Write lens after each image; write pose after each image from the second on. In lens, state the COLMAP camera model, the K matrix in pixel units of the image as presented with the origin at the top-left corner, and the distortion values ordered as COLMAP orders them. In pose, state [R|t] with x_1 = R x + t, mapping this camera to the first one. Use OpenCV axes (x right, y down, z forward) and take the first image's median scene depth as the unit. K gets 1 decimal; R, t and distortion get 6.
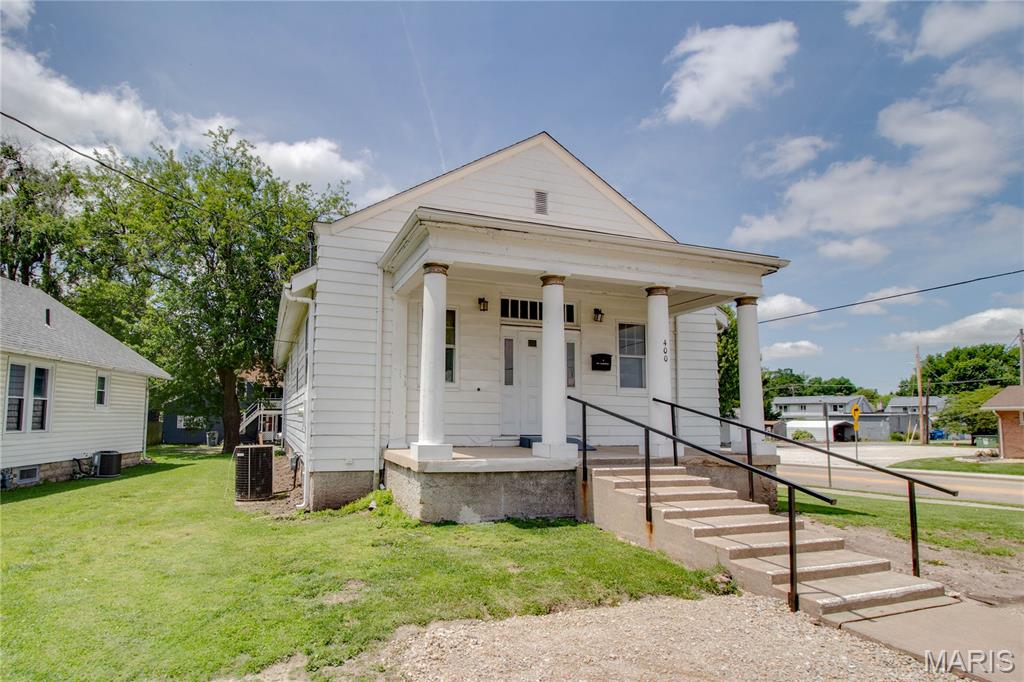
lens RADIAL K [[543.4, 0, 449.4], [0, 543.4, 372.2], [0, 0, 1]] dist [0.002464, -0.014791]
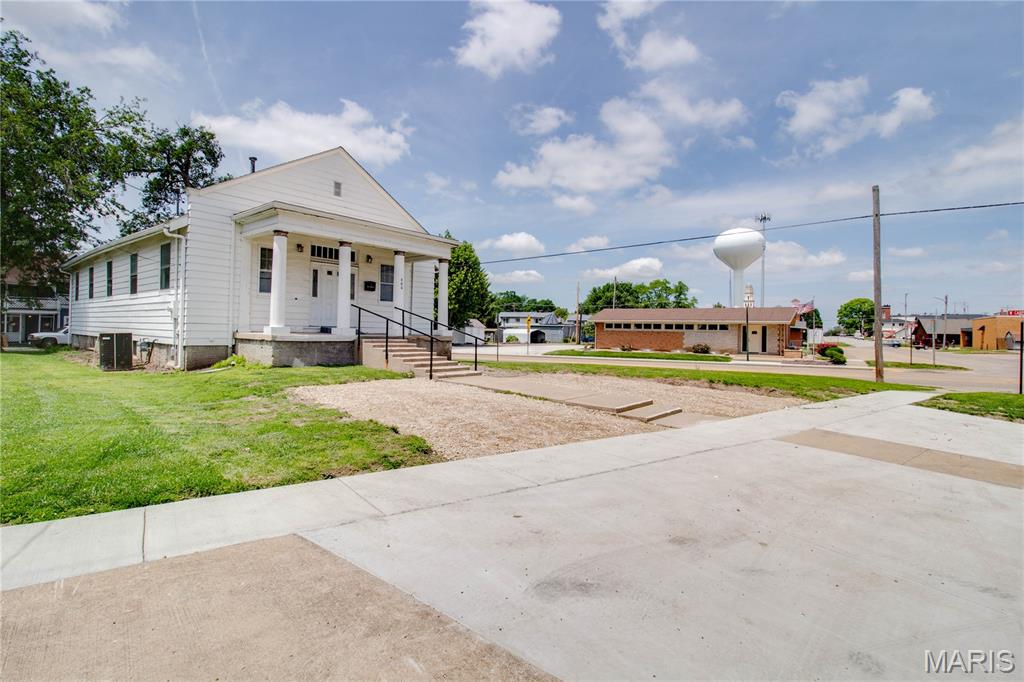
lens RADIAL K [[498.3, 0, 515.1], [0, 498.3, 327.1], [0, 0, 1]] dist [0.002014, -0.014576]
pose [[0.852534, 0.012868, 0.522514, -0.169966], [-0.056719, 0.996071, 0.068013, -0.023495], [-0.519586, -0.087620, 0.849914, -0.660669]]
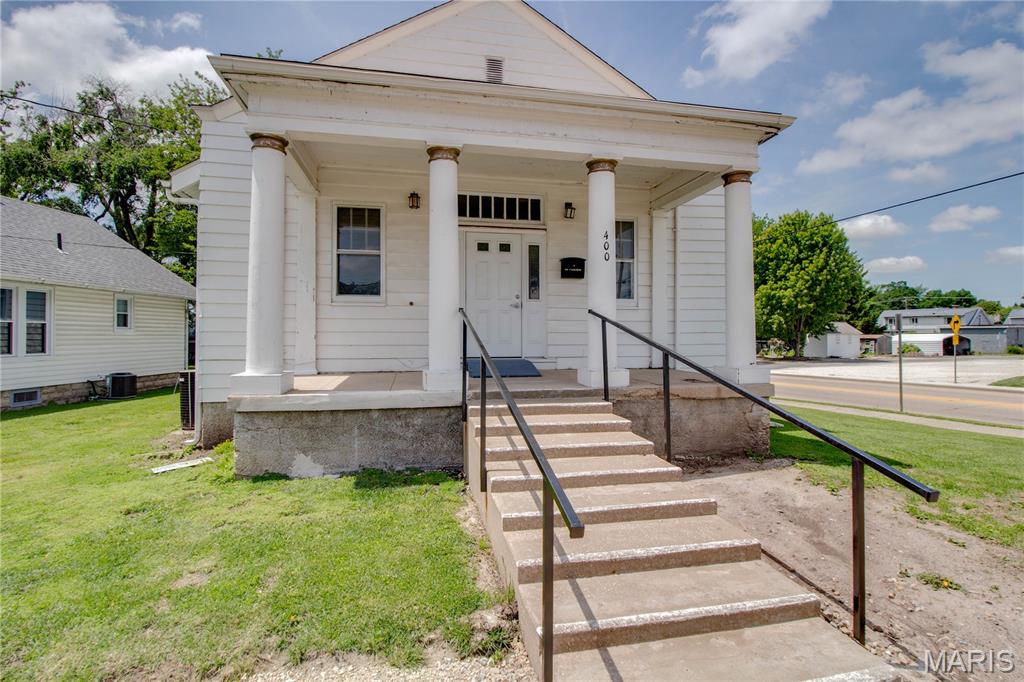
lens RADIAL K [[498.3, 0, 515.1], [0, 498.3, 327.1], [0, 0, 1]] dist [0.002014, -0.014576]
pose [[0.993482, -0.012645, -0.113285, 0.291014], [0.020329, 0.997550, 0.066937, 0.019299], [0.112161, -0.068804, 0.991305, 0.249692]]
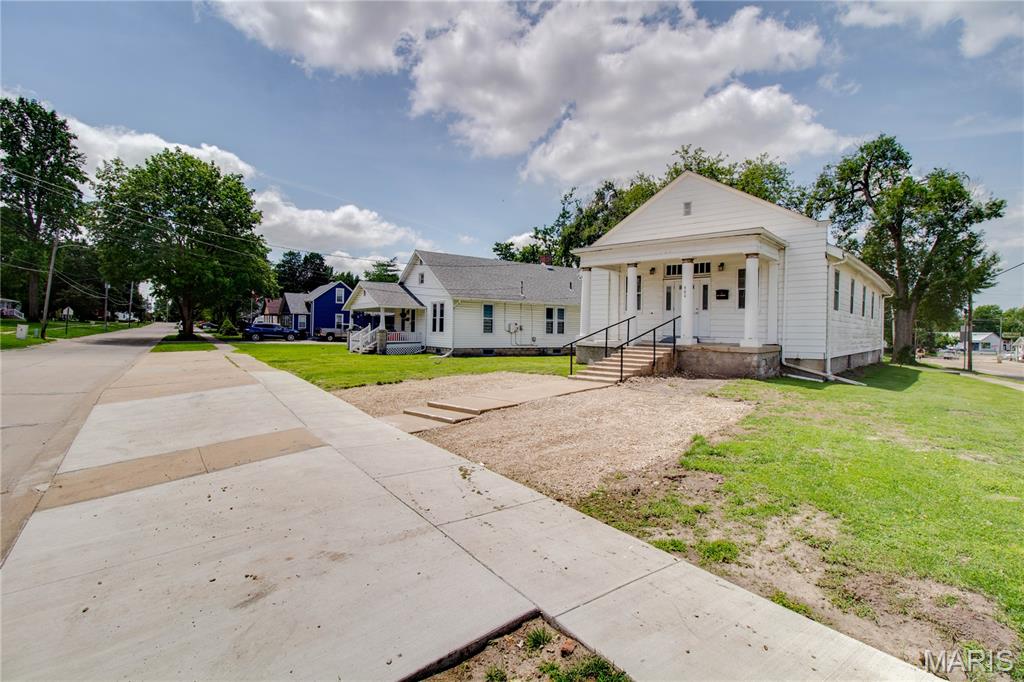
lens RADIAL K [[489.9, 0, 499.0], [0, 489.9, 327.4], [0, 0, 1]] dist [0.000670, -0.000010]
pose [[0.463706, -0.003636, -0.885981, 1.381403], [0.057493, 0.998007, 0.025995, 0.004563], [0.884122, -0.062992, 0.462992, -0.352253]]
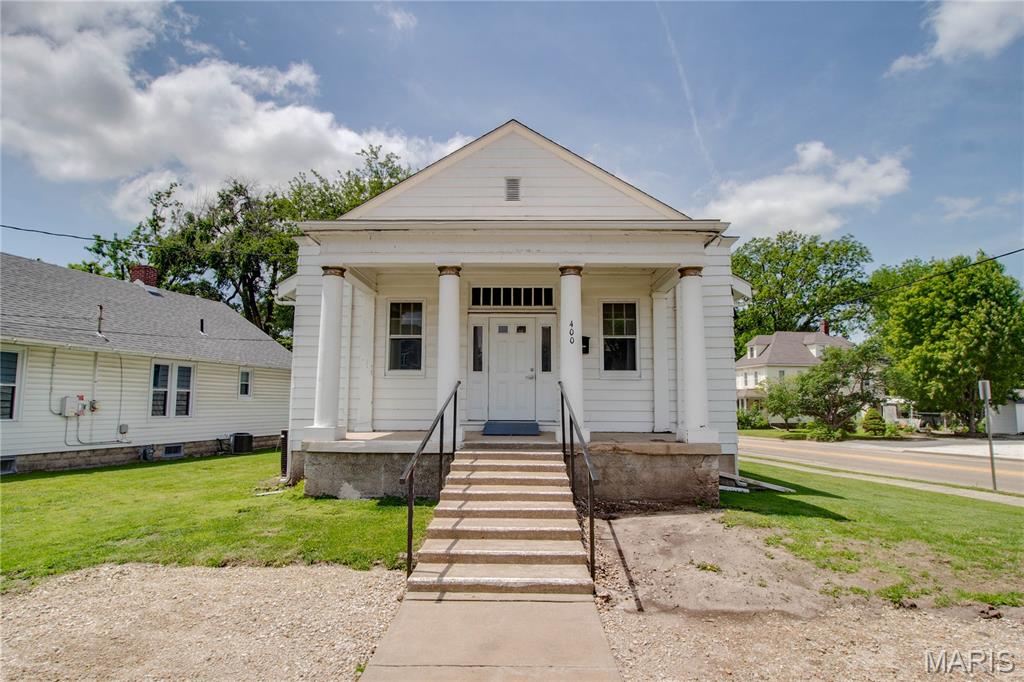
lens RADIAL K [[560.9, 0, 512.7], [0, 560.9, 346.9], [0, 0, 1]] dist [0.002611, -0.020877]
pose [[0.942766, -0.039720, -0.331080, 0.523792], [0.033026, 0.999121, -0.025823, 0.007182], [0.331814, 0.013410, 0.943249, 0.022507]]
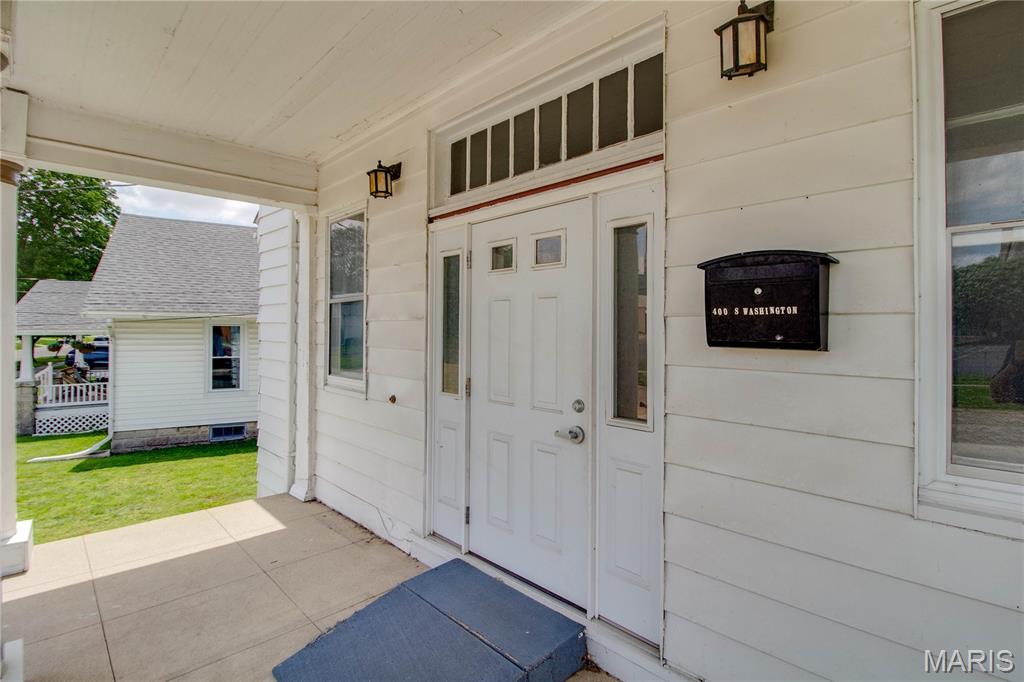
lens RADIAL K [[498.3, 0, 515.1], [0, 498.3, 327.1], [0, 0, 1]] dist [0.002014, -0.014576]
pose [[0.428477, -0.014666, -0.903434, 0.408799], [0.072316, 0.997217, 0.018109, -0.019839], [0.900654, -0.073092, 0.428346, 0.904388]]
